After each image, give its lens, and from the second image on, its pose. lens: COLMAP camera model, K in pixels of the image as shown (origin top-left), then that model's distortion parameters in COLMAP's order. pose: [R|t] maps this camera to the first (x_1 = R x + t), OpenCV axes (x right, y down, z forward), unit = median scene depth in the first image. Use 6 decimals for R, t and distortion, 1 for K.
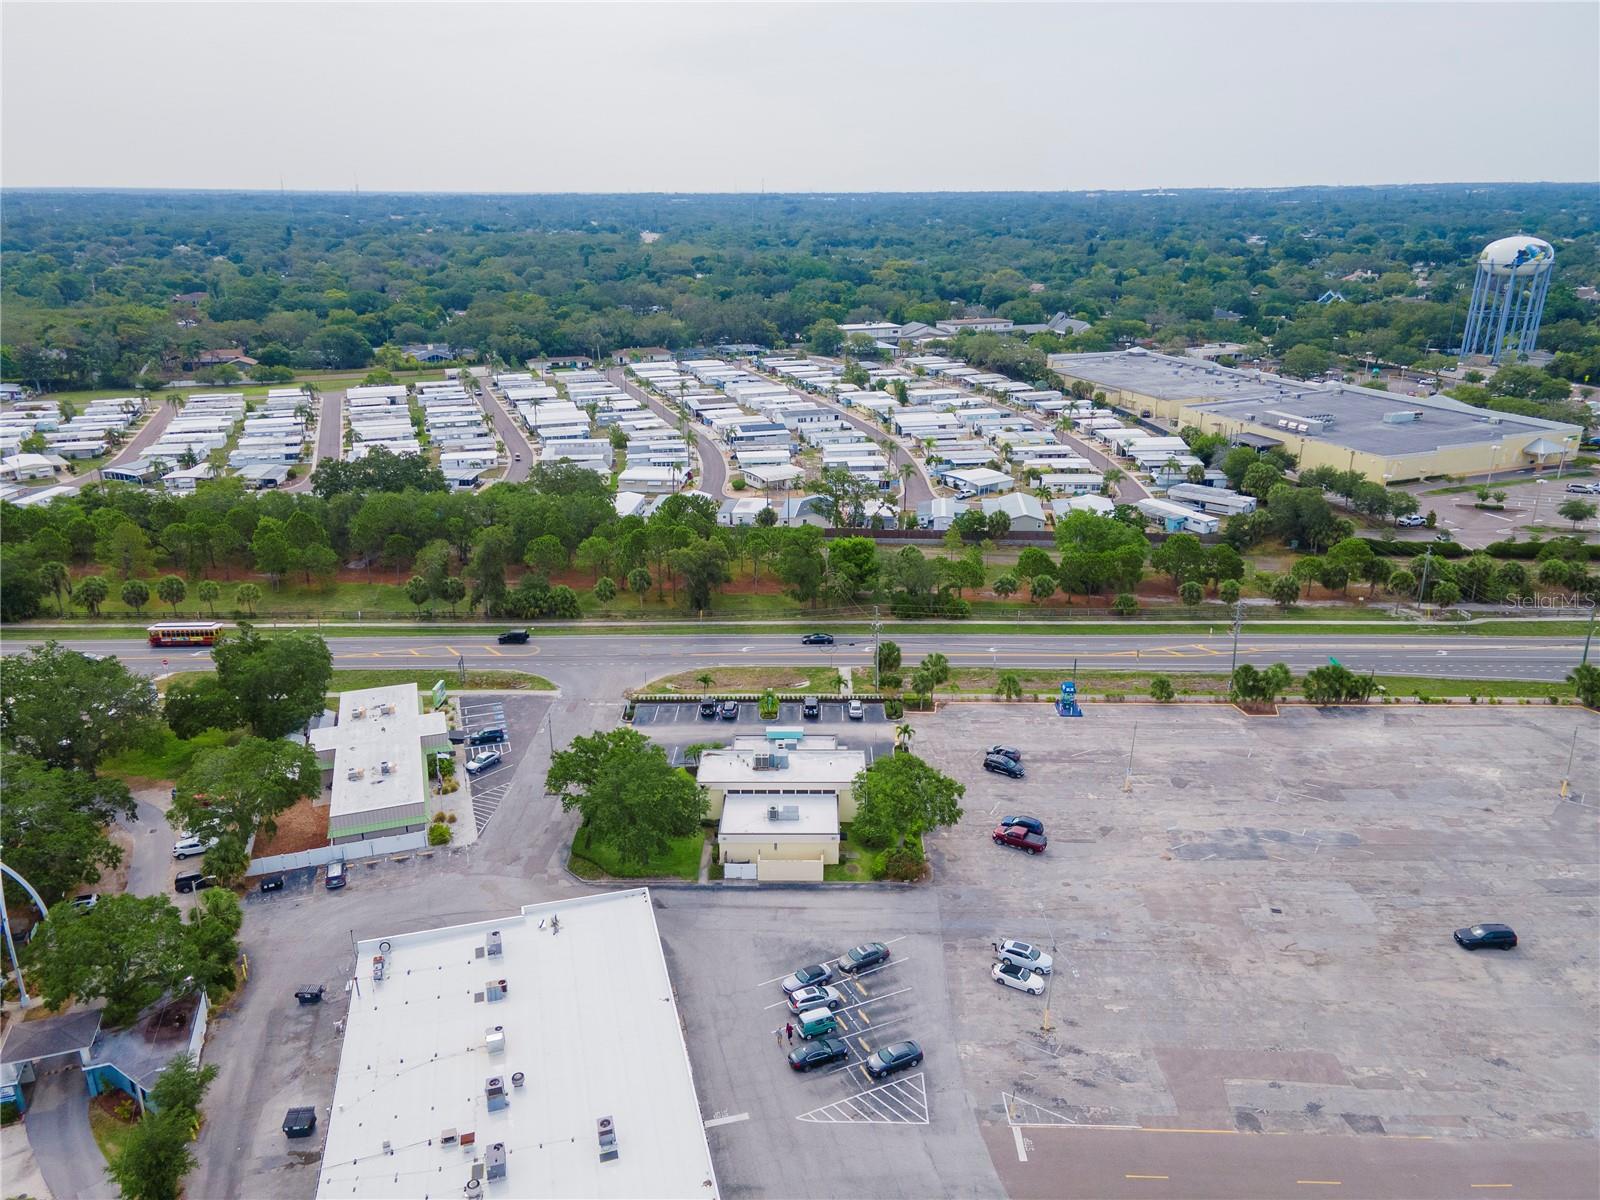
lens RADIAL K [[1159.8, 0, 807.0], [0, 1159.8, 603.2], [0, 0, 1]] dist [0.022487, 0.049219]
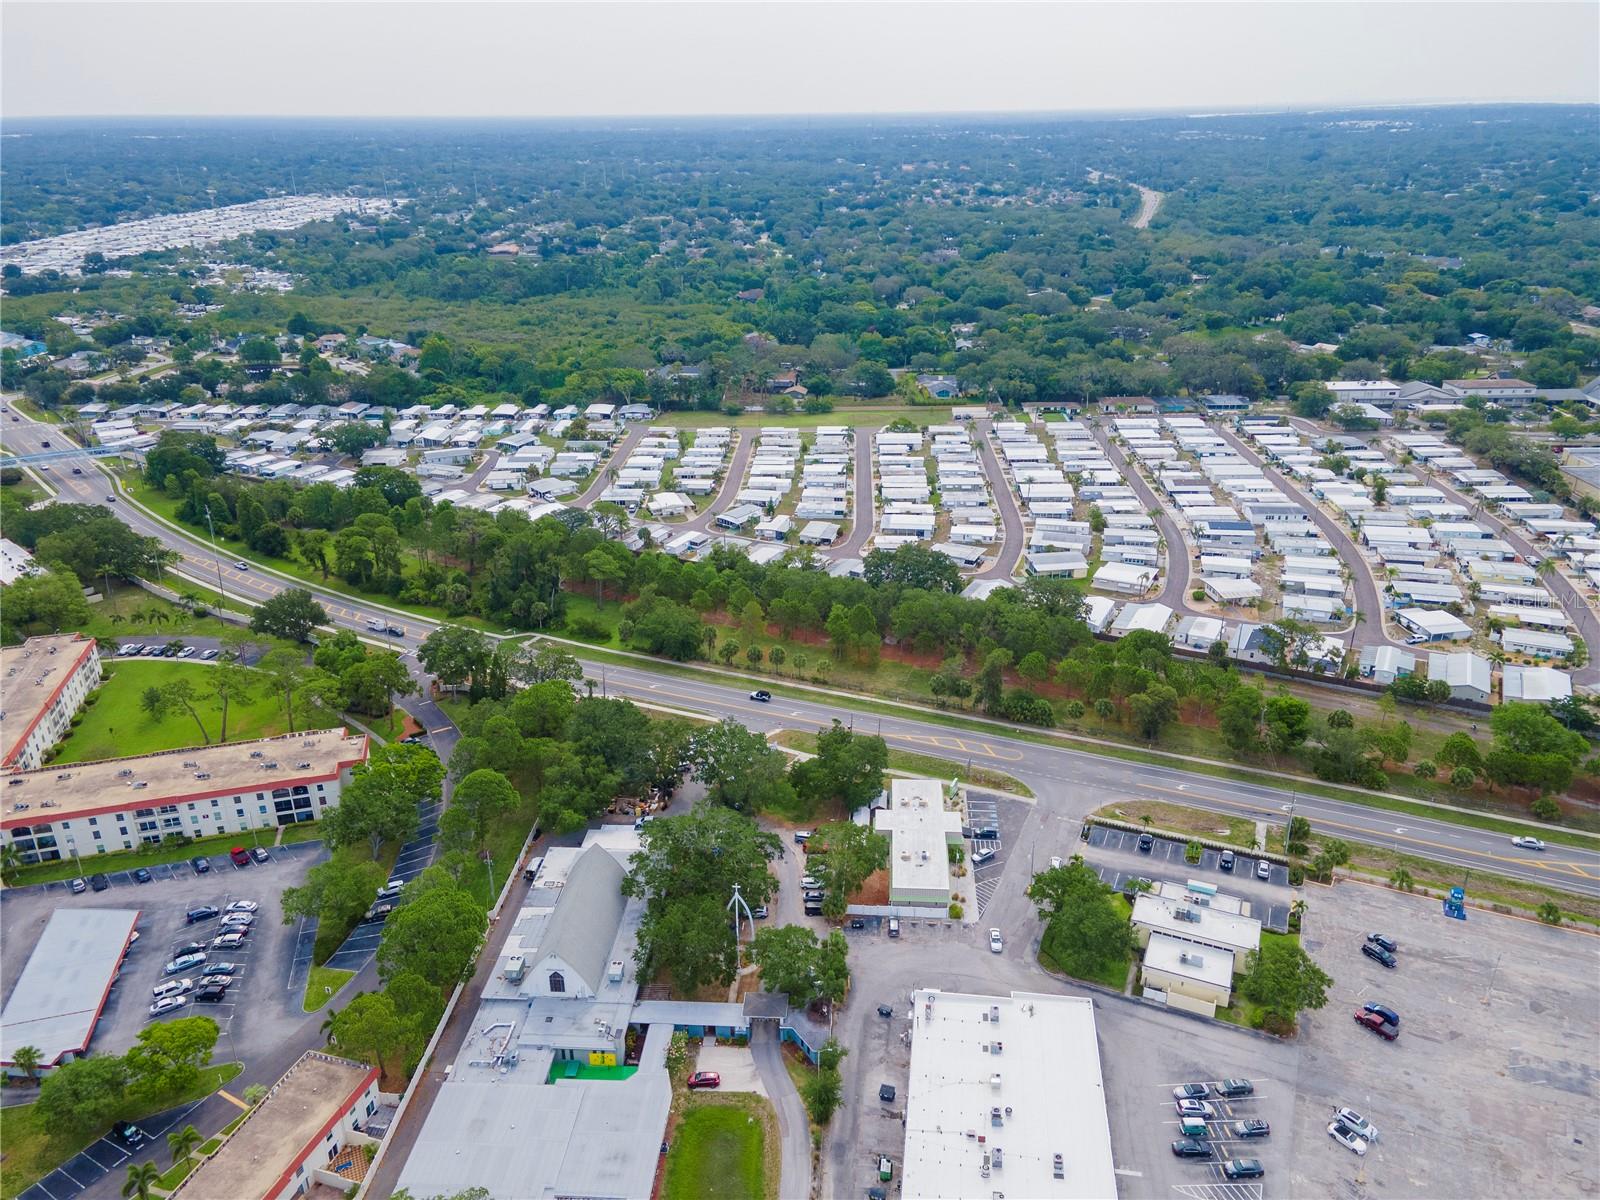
lens RADIAL K [[1151.9, 0, 800.0], [0, 1151.9, 600.0], [0, 0, 1]] dist [0.026416, 0.047099]
pose [[0.919992, 0.142535, -0.365101, -0.003502], [-0.120235, 0.989250, 0.083233, -0.206308], [0.373039, -0.032676, 0.927240, -0.318207]]
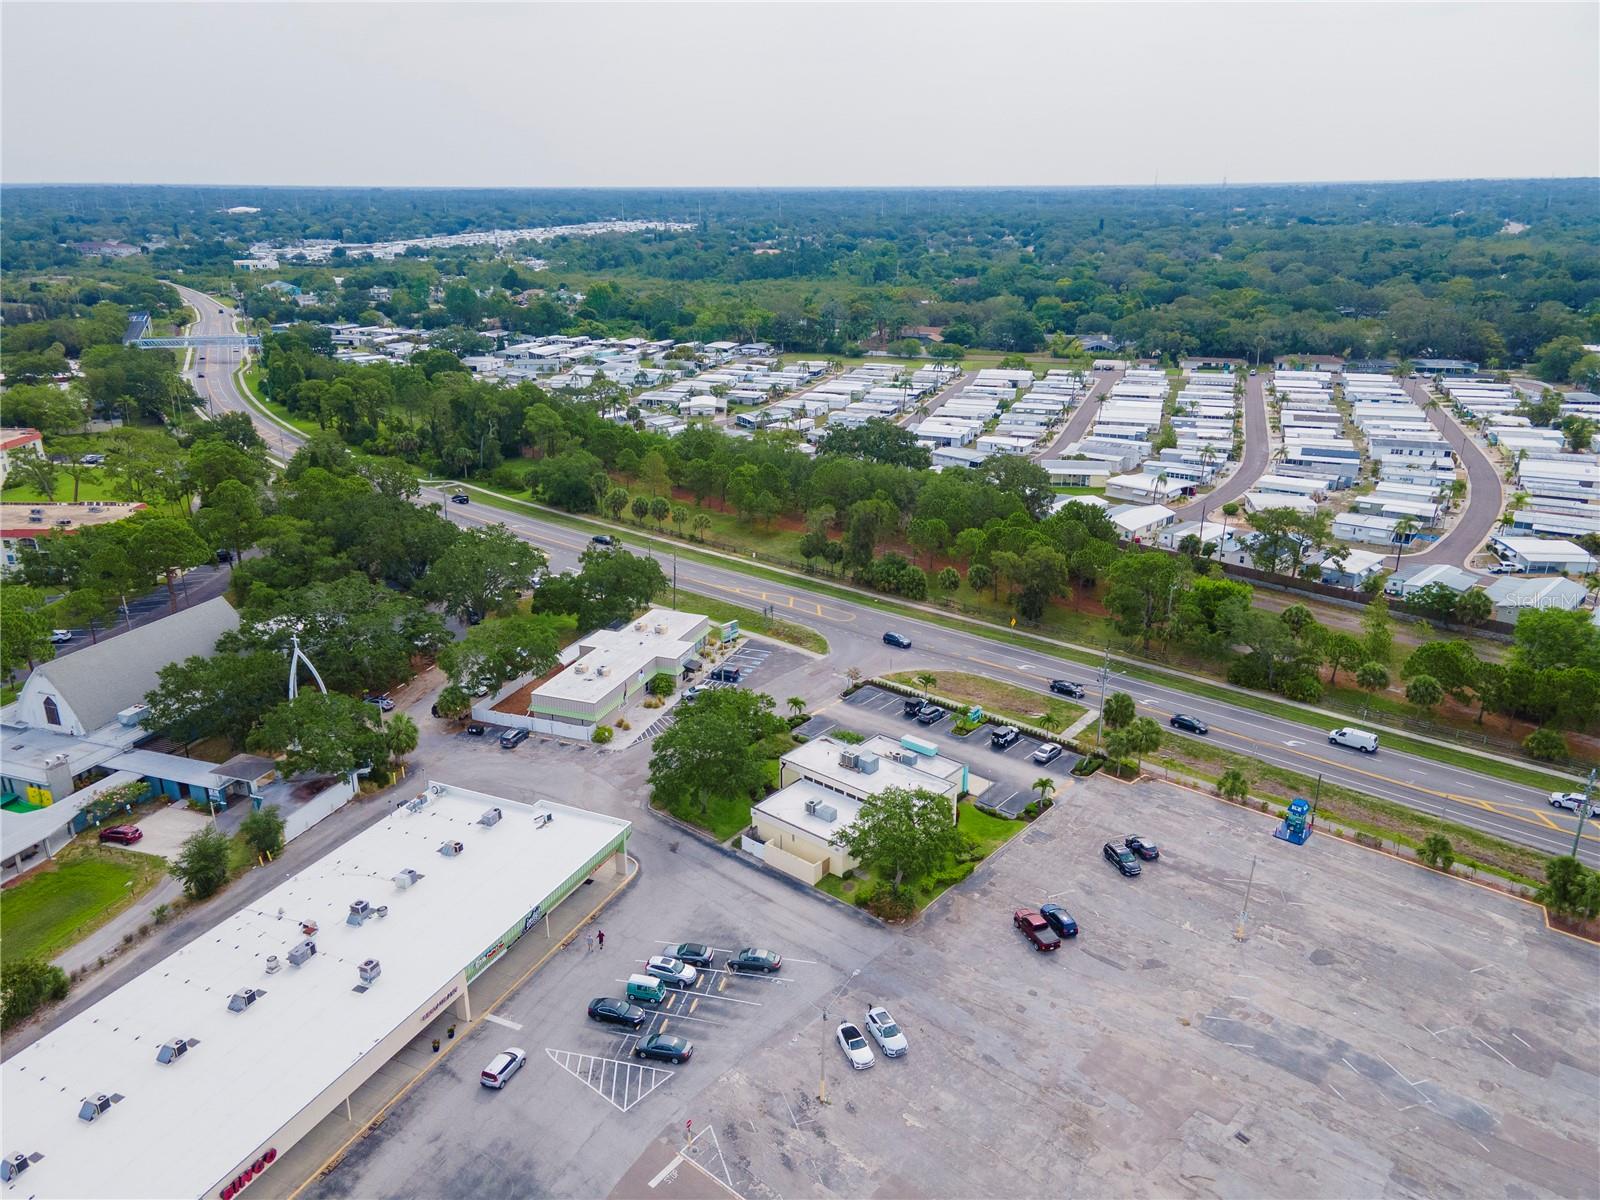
lens RADIAL K [[1151.9, 0, 800.0], [0, 1151.9, 600.0], [0, 0, 1]] dist [0.026416, 0.047099]
pose [[0.769276, 0.215806, -0.601367, 0.338484], [-0.212622, 0.974052, 0.077558, -0.044893], [0.602500, 0.068201, 0.795200, 0.120924]]
